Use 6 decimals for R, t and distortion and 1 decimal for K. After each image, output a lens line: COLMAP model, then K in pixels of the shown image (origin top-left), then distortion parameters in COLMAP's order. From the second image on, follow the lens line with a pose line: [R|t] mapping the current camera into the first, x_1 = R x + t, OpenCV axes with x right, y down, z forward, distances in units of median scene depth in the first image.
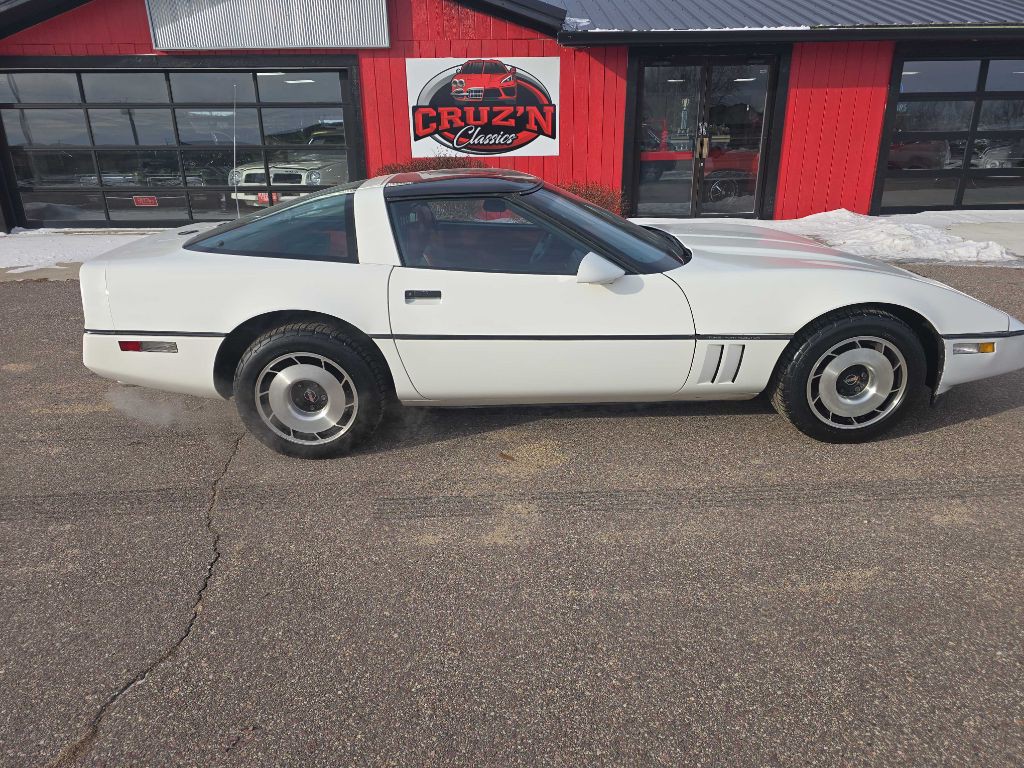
lens RADIAL K [[681.4, 0, 516.2], [0, 681.4, 390.8], [0, 0, 1]] dist [0.047865, -0.037151]
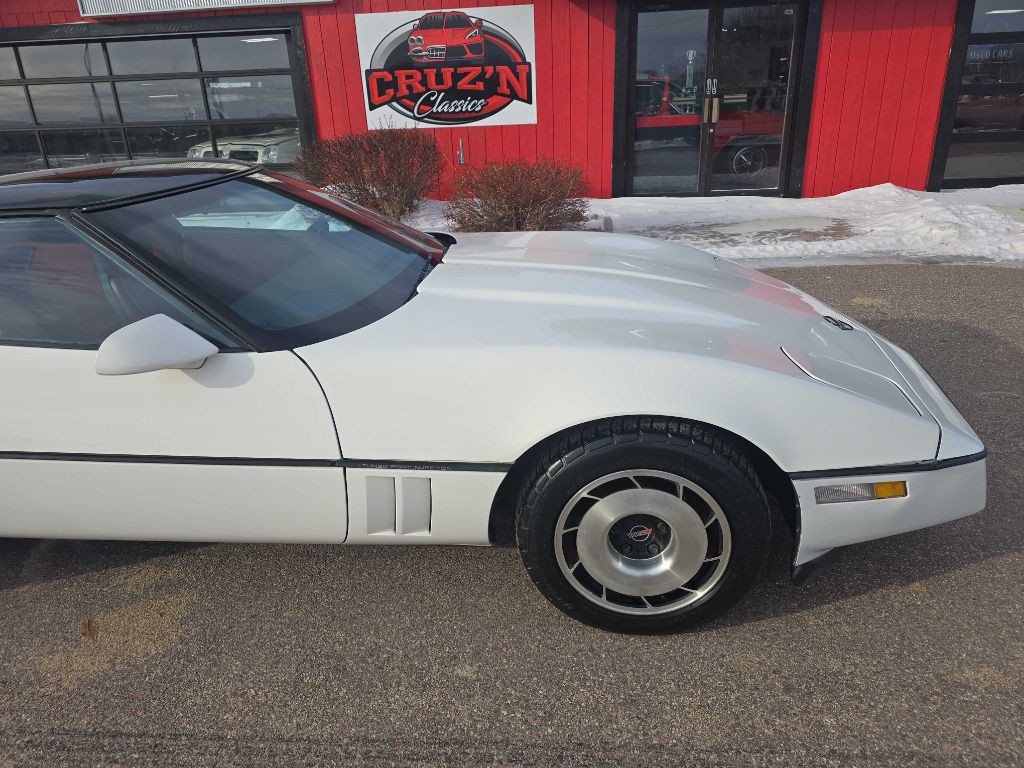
lens RADIAL K [[681.4, 0, 514.4], [0, 681.4, 386.7], [0, 0, 1]] dist [0.047865, -0.037151]
pose [[0.991697, 0.025106, -0.126125, 0.154141], [-0.019838, 0.998884, 0.042852, -0.055096], [0.127060, -0.039995, 0.991088, 0.144351]]
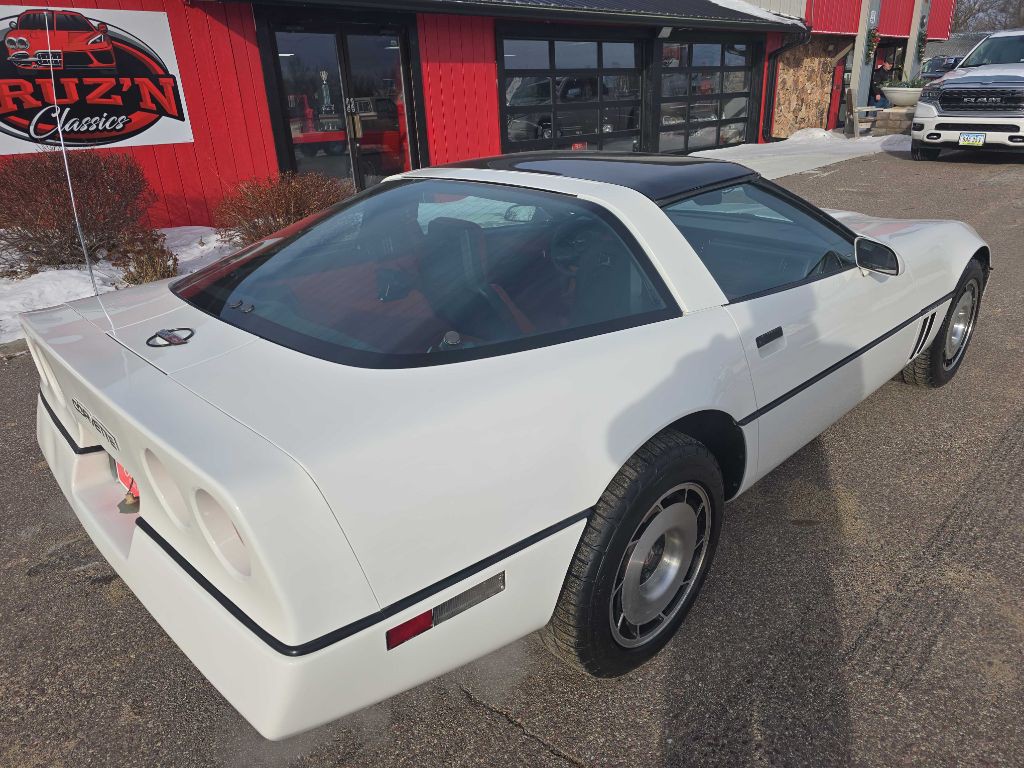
lens RADIAL K [[681.4, 0, 520.9], [0, 681.4, 383.4], [0, 0, 1]] dist [0.047865, -0.037151]
pose [[0.735798, -0.273747, 0.619406, -0.227317], [0.264986, 0.958111, 0.108659, -0.072980], [-0.623204, 0.084183, 0.777515, 0.197254]]
